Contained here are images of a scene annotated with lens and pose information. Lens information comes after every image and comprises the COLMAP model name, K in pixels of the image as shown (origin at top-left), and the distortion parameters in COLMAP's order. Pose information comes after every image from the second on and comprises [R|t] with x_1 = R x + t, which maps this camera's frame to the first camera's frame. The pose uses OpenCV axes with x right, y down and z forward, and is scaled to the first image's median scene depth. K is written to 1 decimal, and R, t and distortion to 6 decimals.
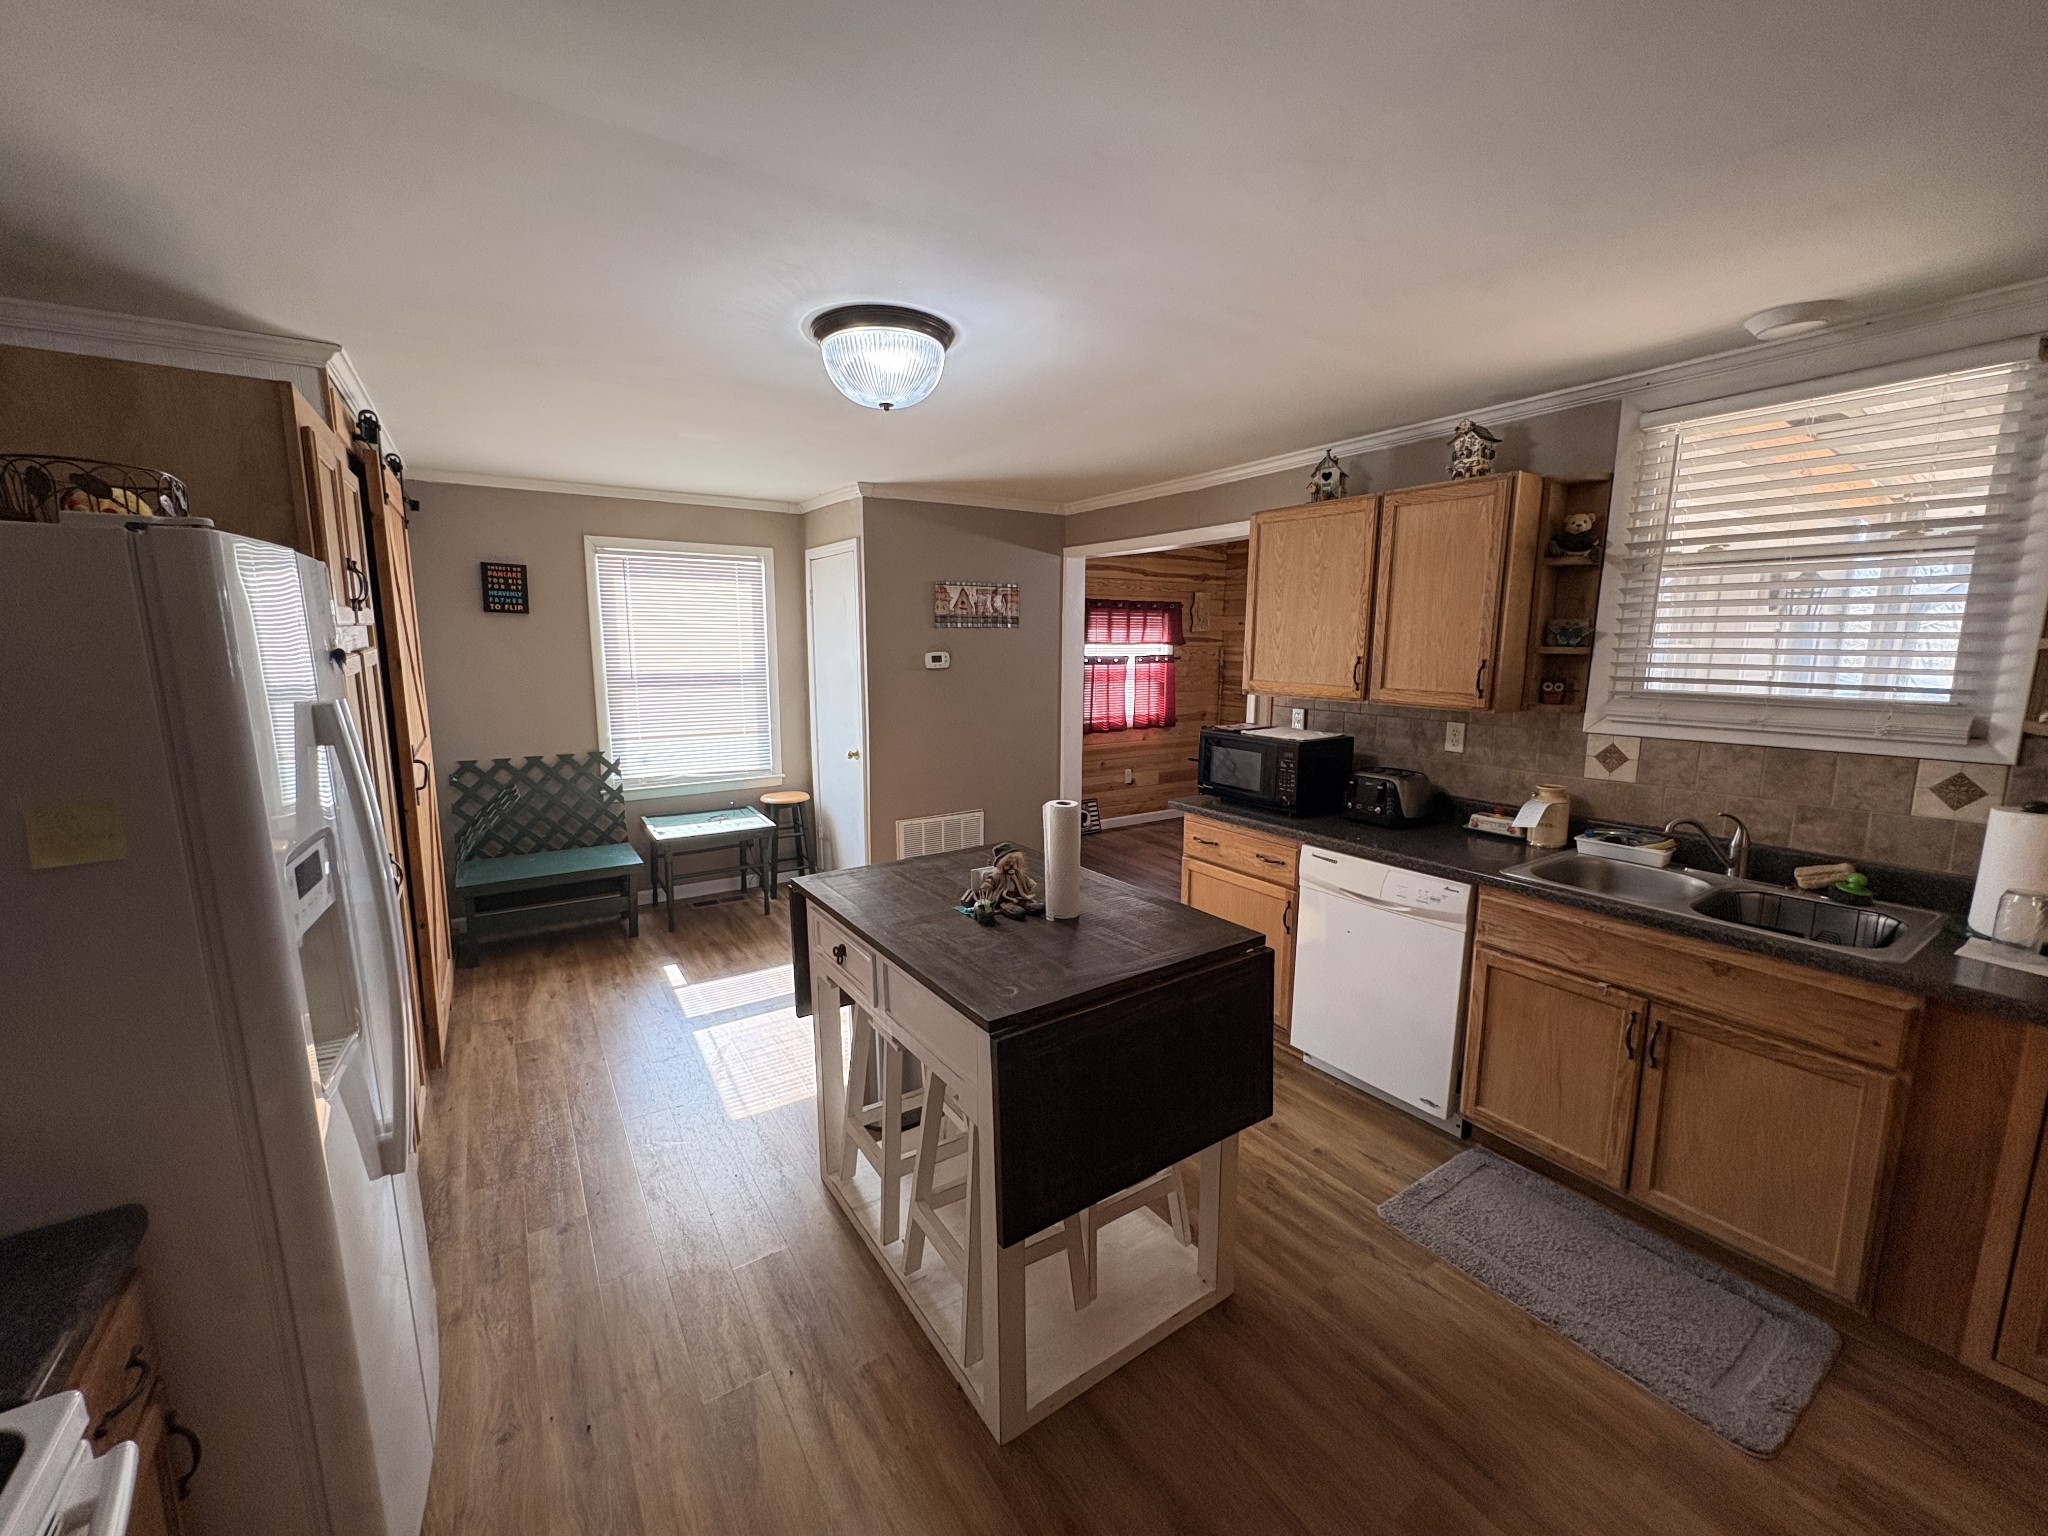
lens RADIAL K [[815.4, 0, 1021.9], [0, 815.4, 765.1], [0, 0, 1]] dist [0.000137, 0.000139]
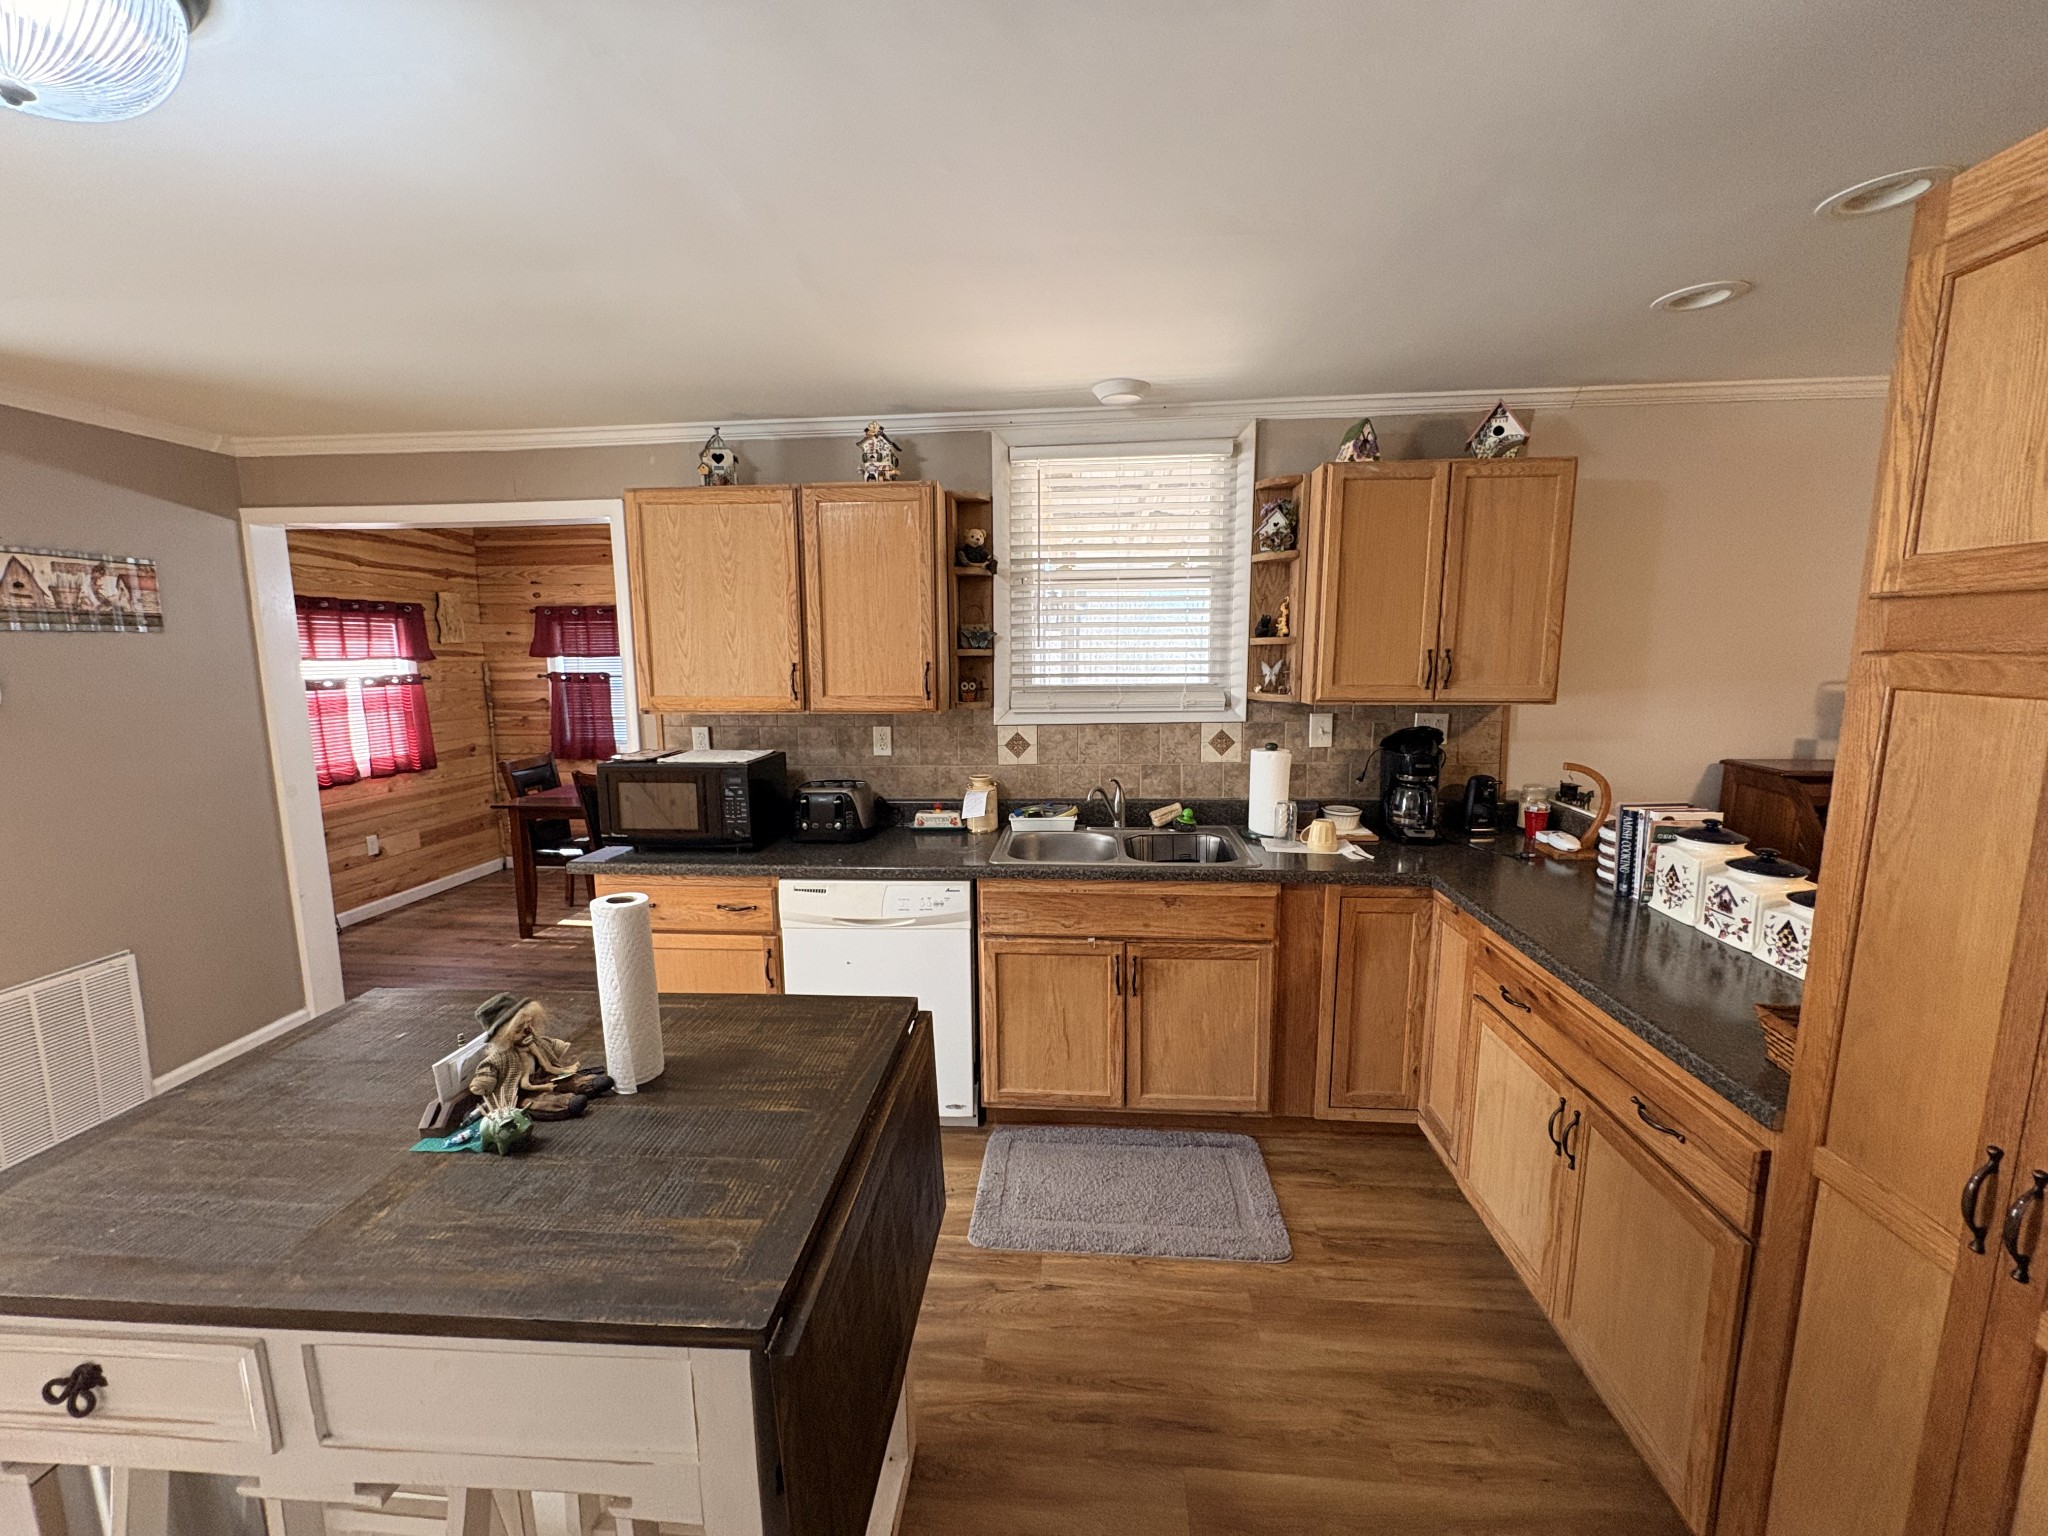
lens RADIAL K [[815.4, 0, 1021.9], [0, 815.4, 765.1], [0, 0, 1]] dist [0.000137, 0.000139]
pose [[0.615620, -0.117536, 0.779229, -0.170701], [0.132738, 0.990152, 0.044483, -0.030558], [-0.776783, 0.076049, 0.625159, 0.274398]]
